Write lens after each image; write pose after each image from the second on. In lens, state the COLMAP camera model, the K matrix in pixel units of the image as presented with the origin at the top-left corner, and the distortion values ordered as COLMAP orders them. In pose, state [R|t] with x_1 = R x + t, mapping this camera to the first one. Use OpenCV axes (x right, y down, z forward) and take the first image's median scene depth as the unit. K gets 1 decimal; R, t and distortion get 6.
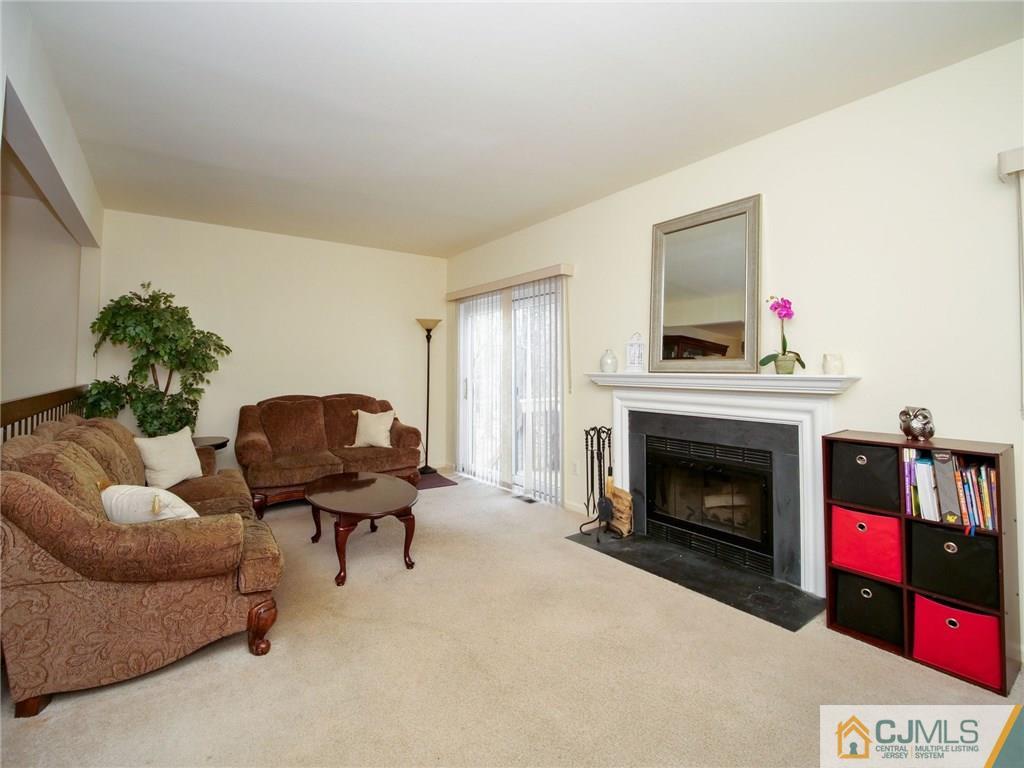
lens RADIAL K [[473.8, 0, 509.1], [0, 473.8, 382.3], [0, 0, 1]] dist [-0.018956, 0.000263]
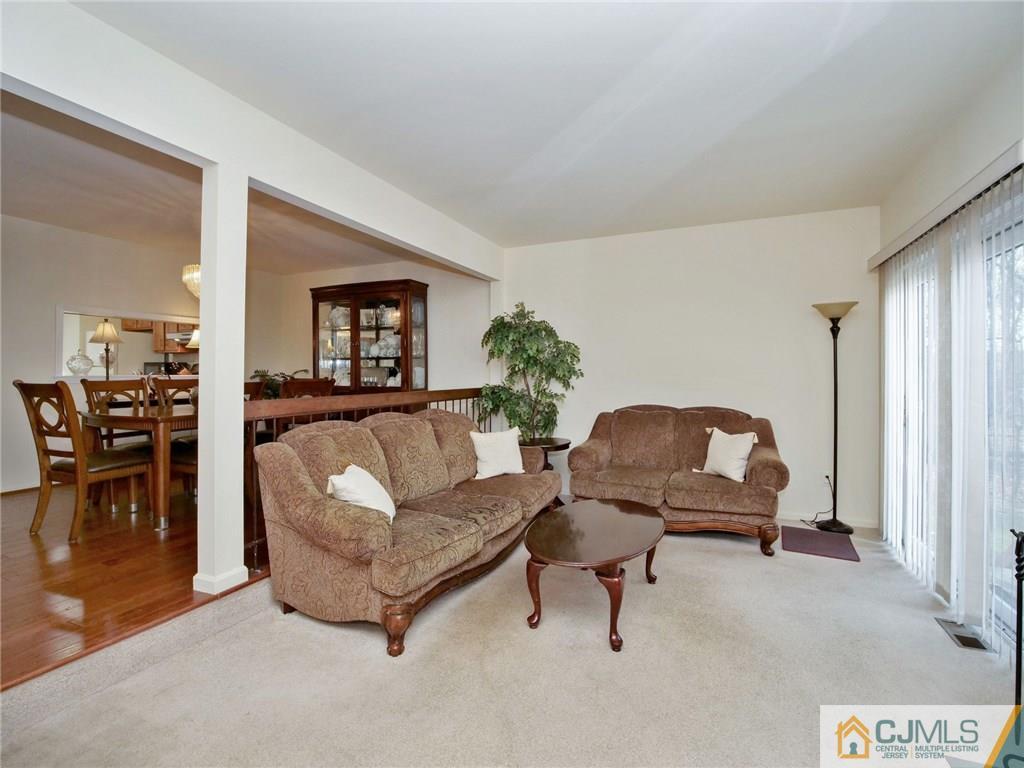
lens RADIAL K [[473.8, 0, 509.1], [0, 473.8, 382.3], [0, 0, 1]] dist [-0.018956, 0.000263]
pose [[0.495418, 0.013815, -0.868545, 0.240229], [-0.028106, 0.999605, -0.000133, -0.010005], [0.868200, 0.024477, 0.495610, 0.351300]]
